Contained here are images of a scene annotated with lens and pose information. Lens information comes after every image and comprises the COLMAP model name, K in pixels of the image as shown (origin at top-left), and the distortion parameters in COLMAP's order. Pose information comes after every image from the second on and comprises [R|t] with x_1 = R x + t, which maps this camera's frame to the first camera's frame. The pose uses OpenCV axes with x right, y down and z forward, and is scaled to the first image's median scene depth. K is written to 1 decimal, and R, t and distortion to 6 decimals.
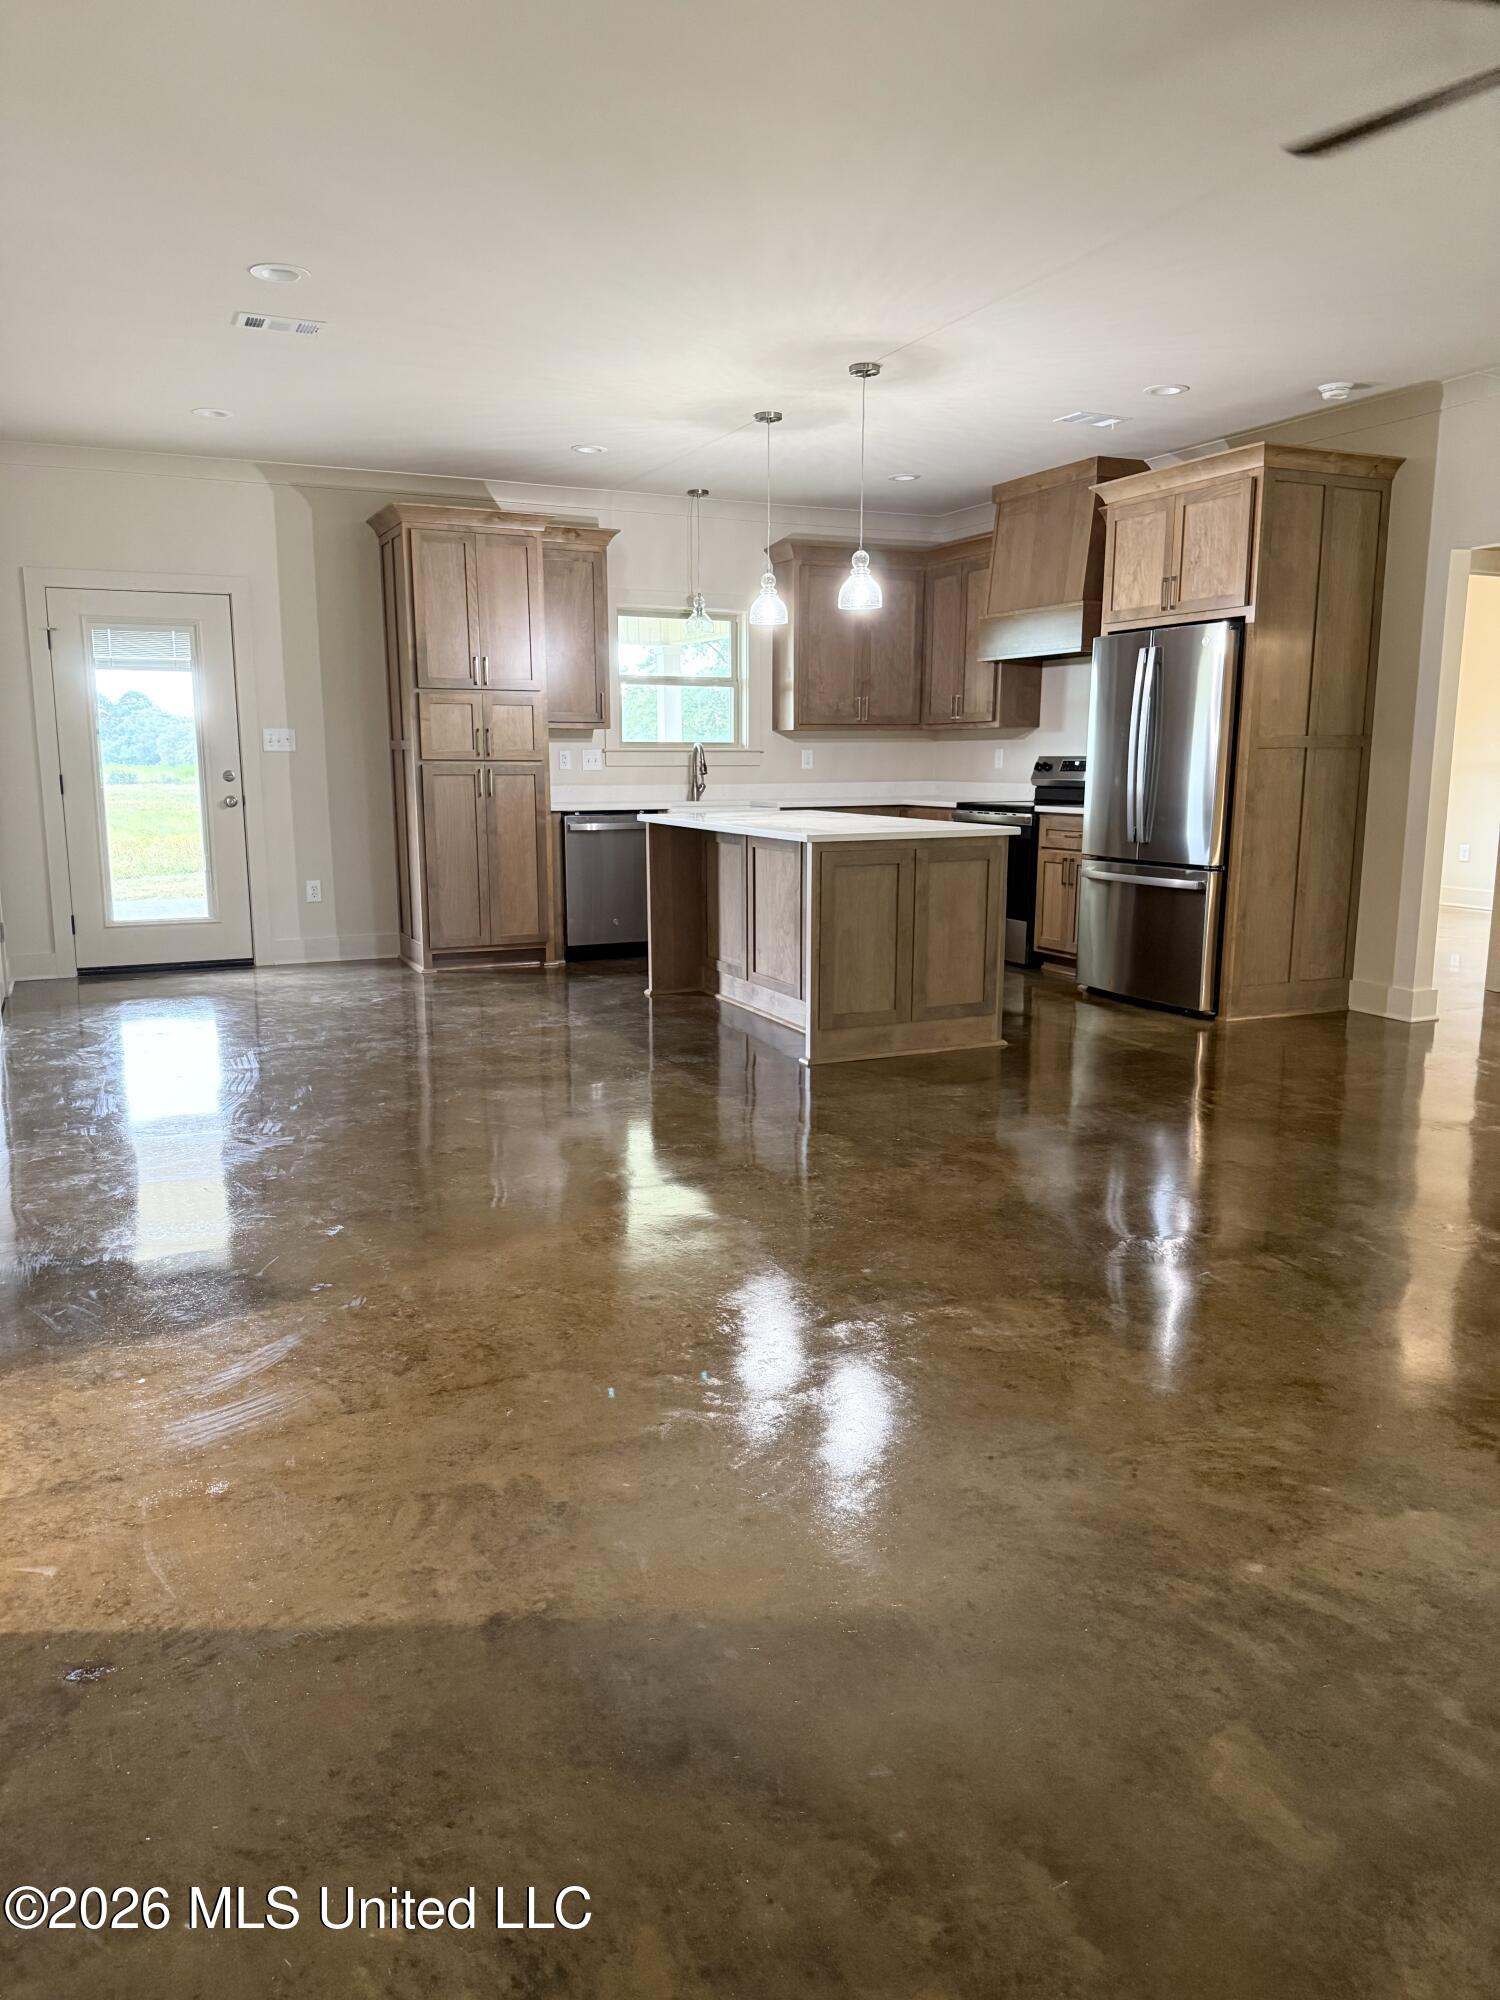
lens RADIAL K [[1380.0, 0, 740.5], [0, 1380.0, 992.9], [0, 0, 1]] dist [0.184907, -0.405713]
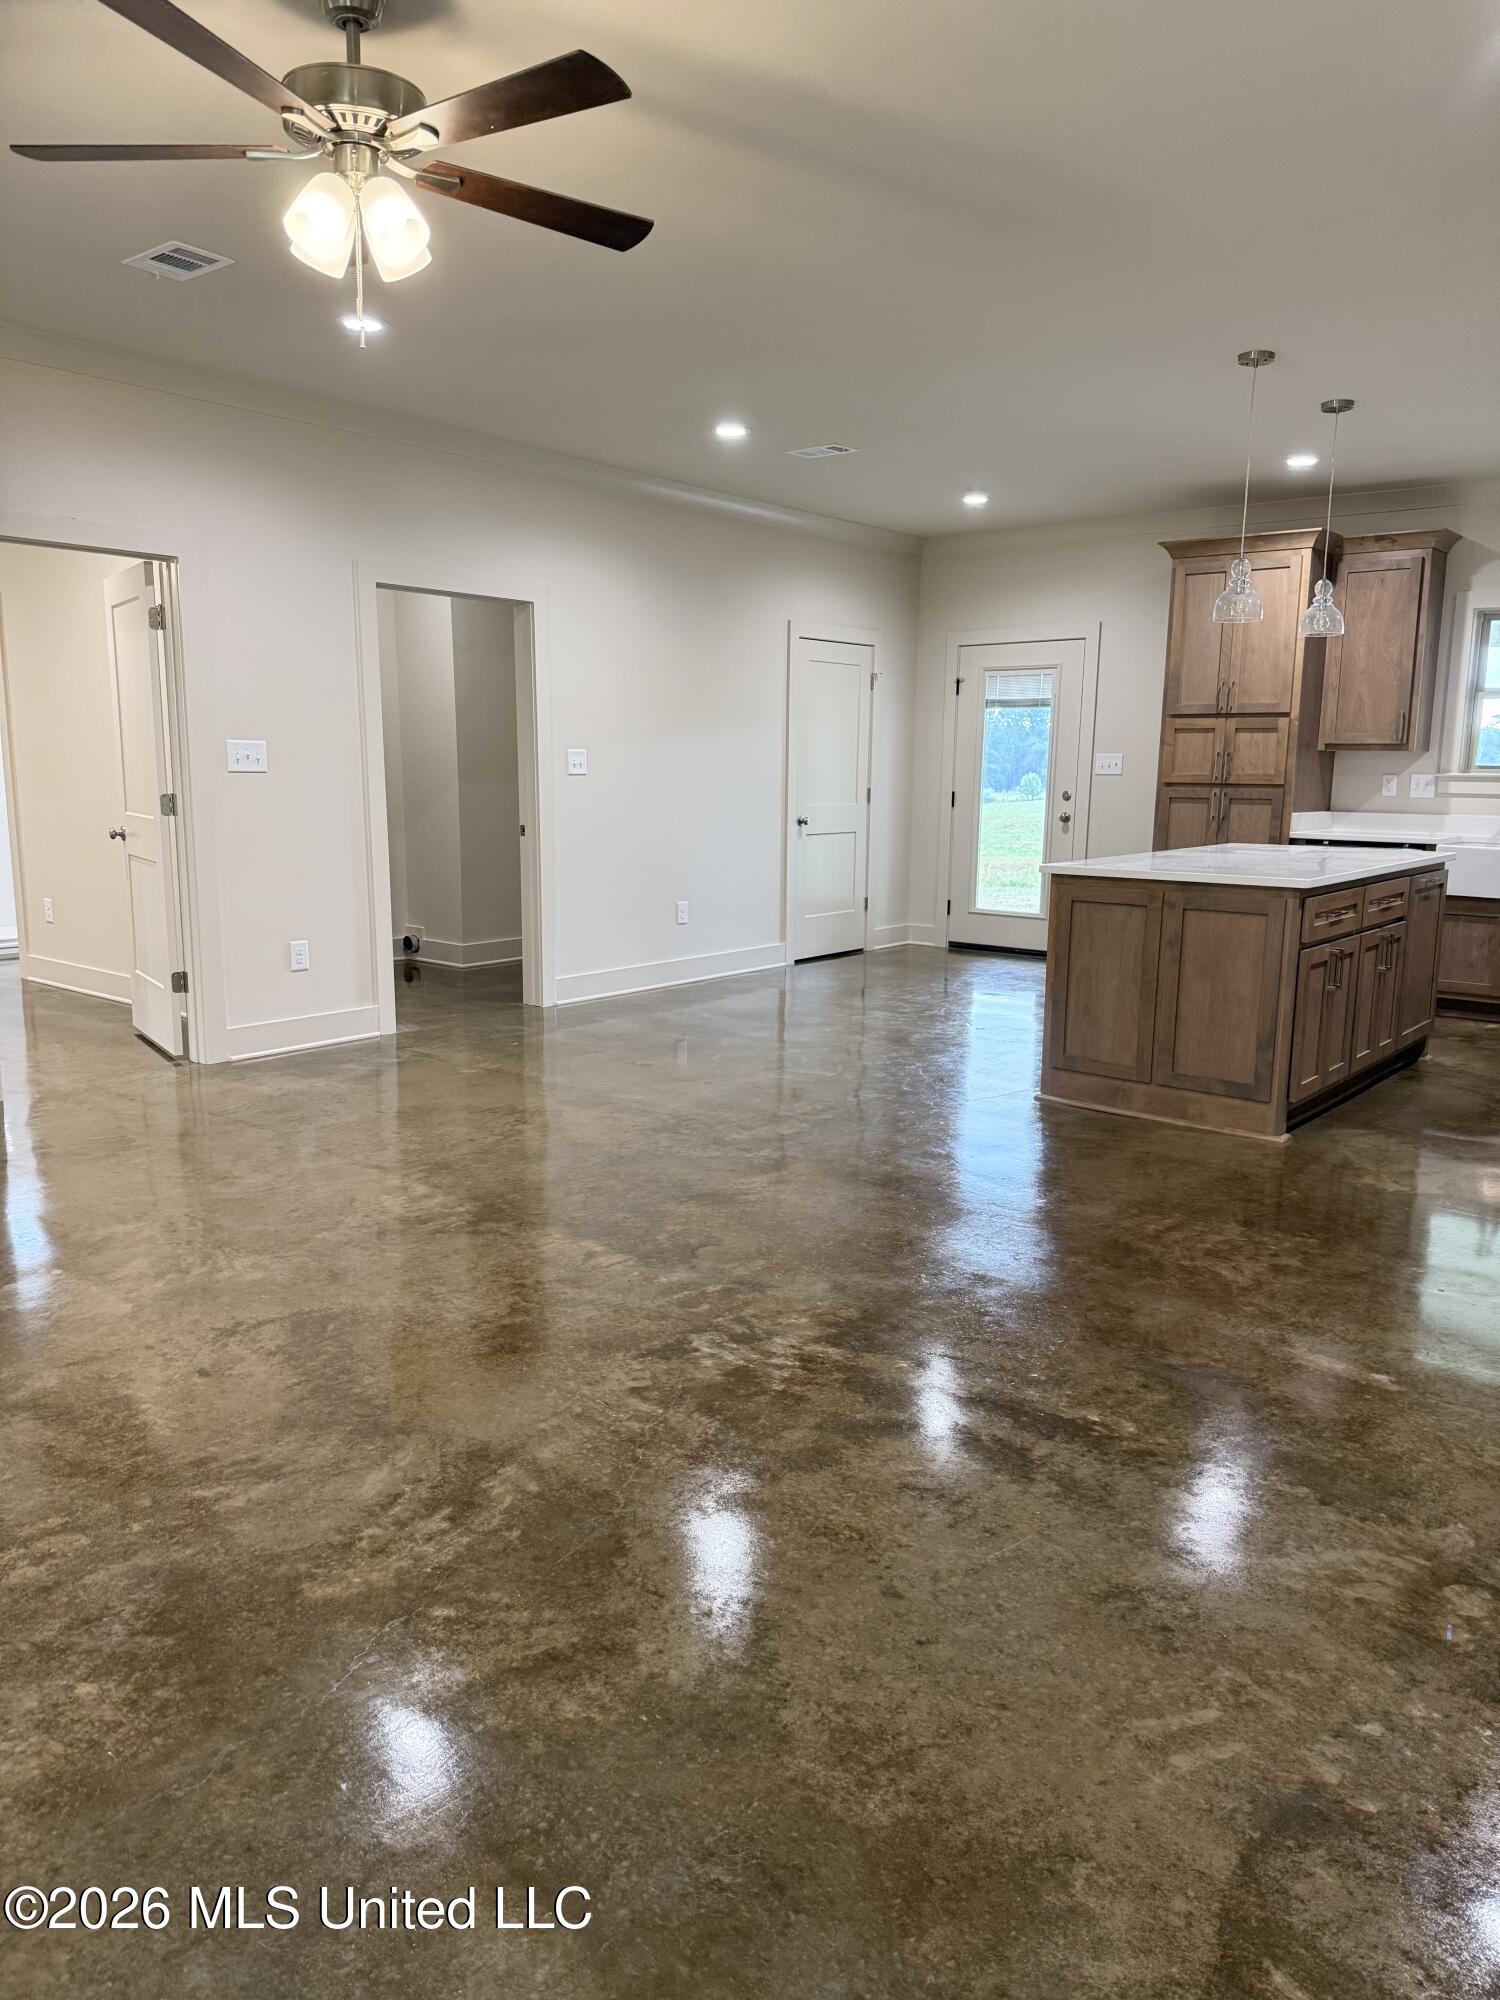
lens RADIAL K [[1385.7, 0, 752.6], [0, 1385.7, 1006.1], [0, 0, 1]] dist [0.189315, -0.416272]
pose [[0.434923, 0.163509, -0.885498, 0.588335], [-0.166315, 0.981044, 0.099464, -0.055002], [0.884975, 0.104012, 0.453872, 0.257687]]
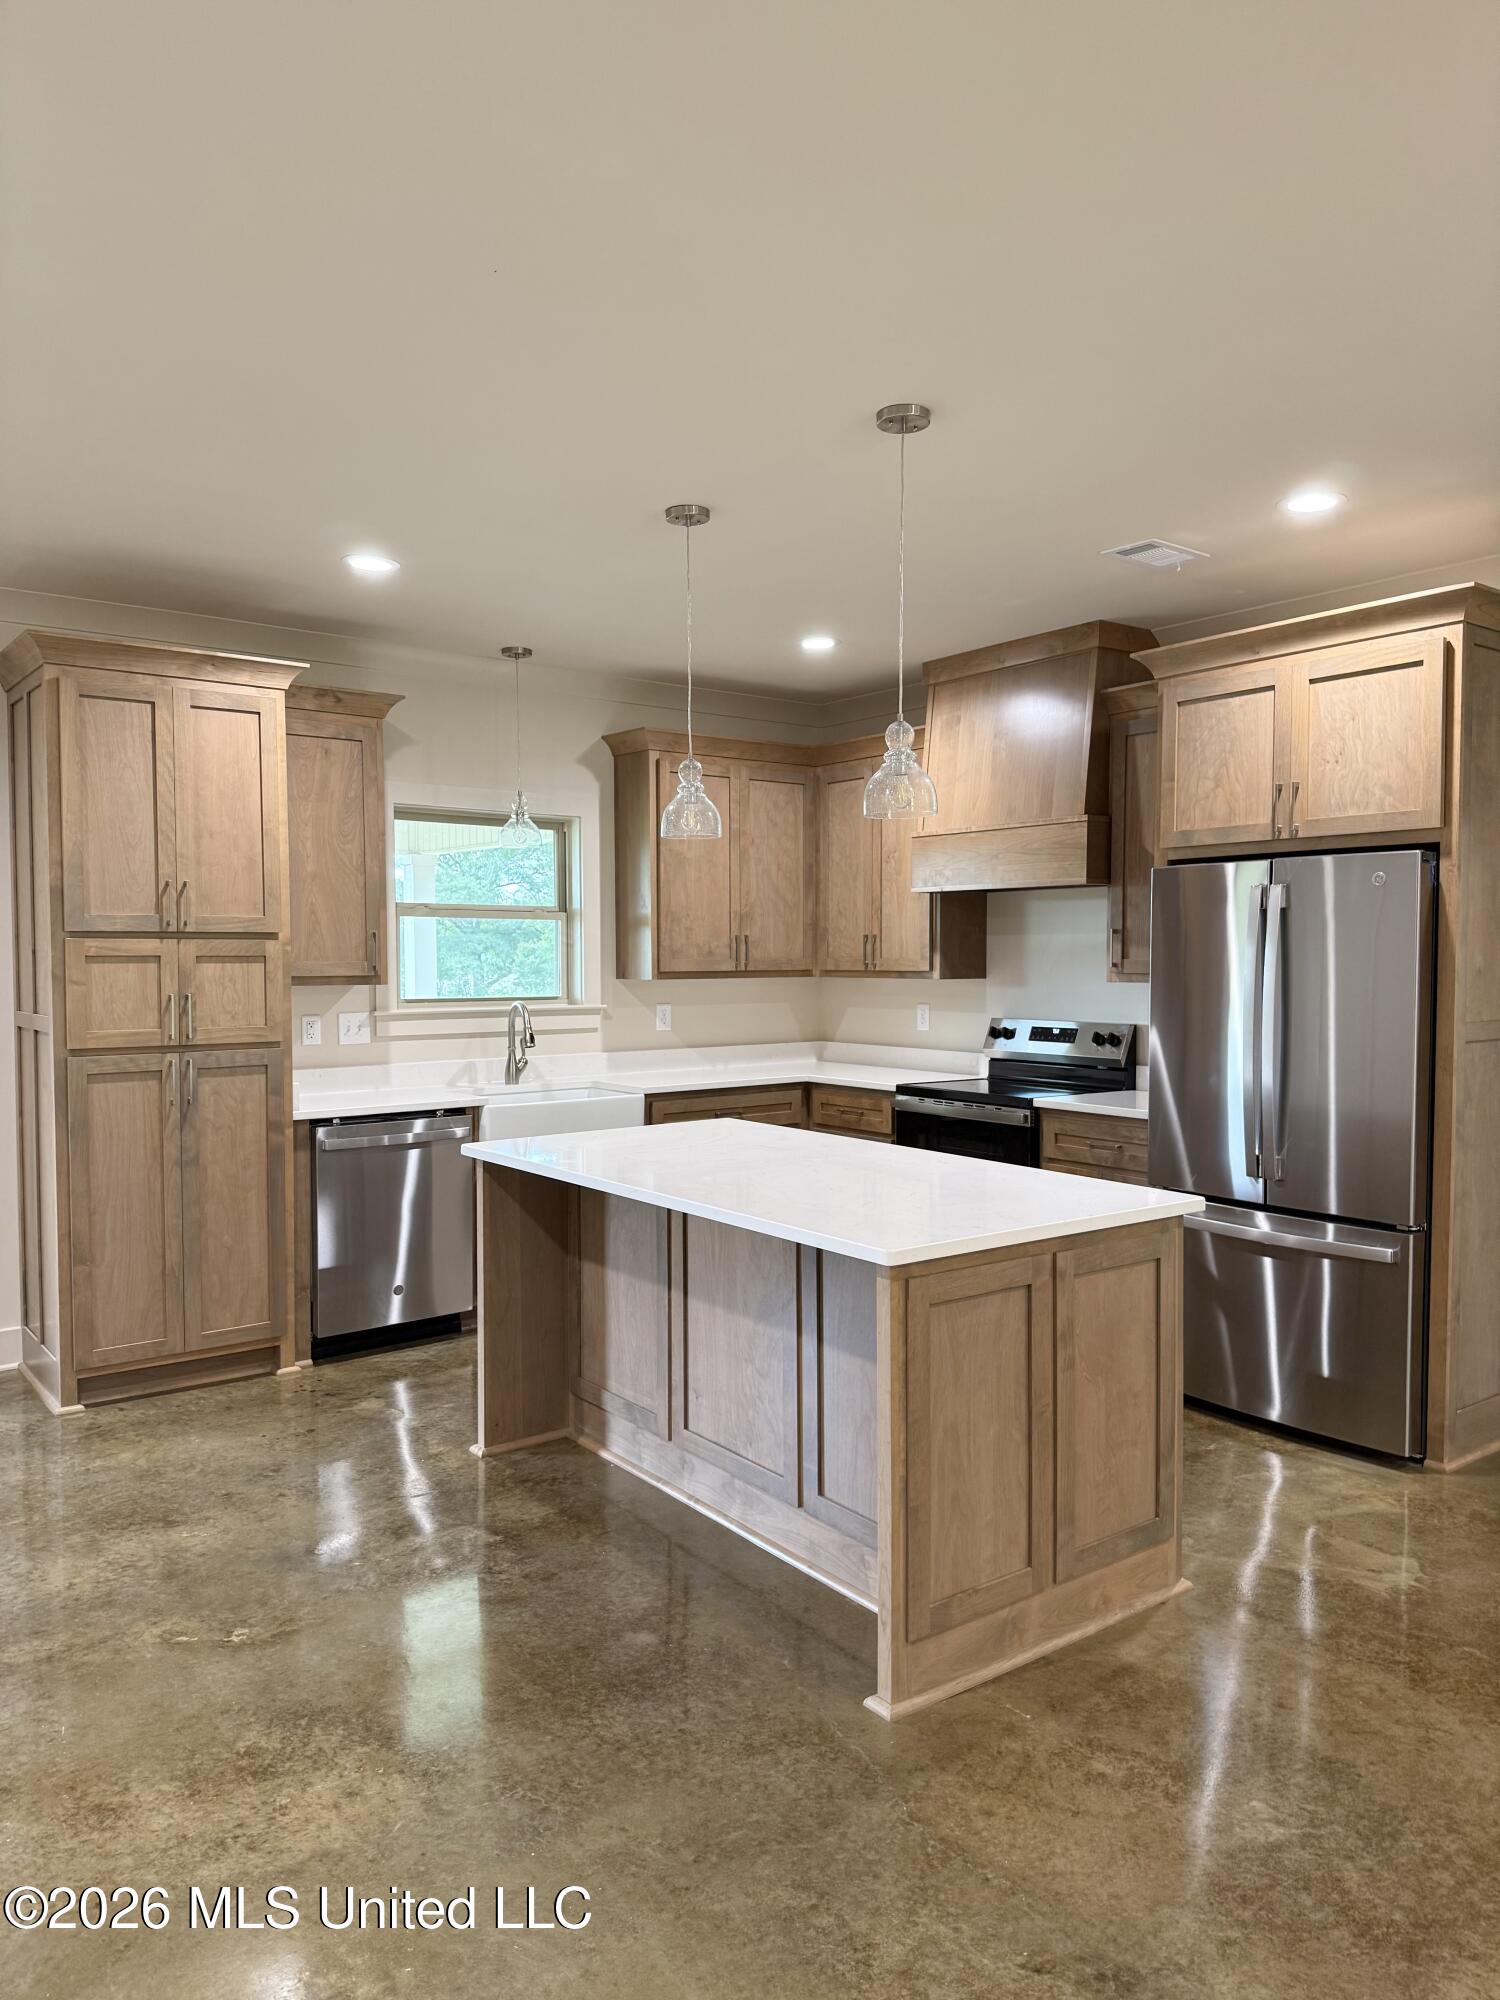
lens RADIAL K [[1385.7, 0, 752.6], [0, 1385.7, 1006.1], [0, 0, 1]] dist [0.189315, -0.416272]
pose [[0.976873, -0.009673, 0.213600, -0.071692], [0.038295, 0.990738, -0.130275, -0.094355], [-0.210362, 0.135442, 0.968196, 0.351606]]
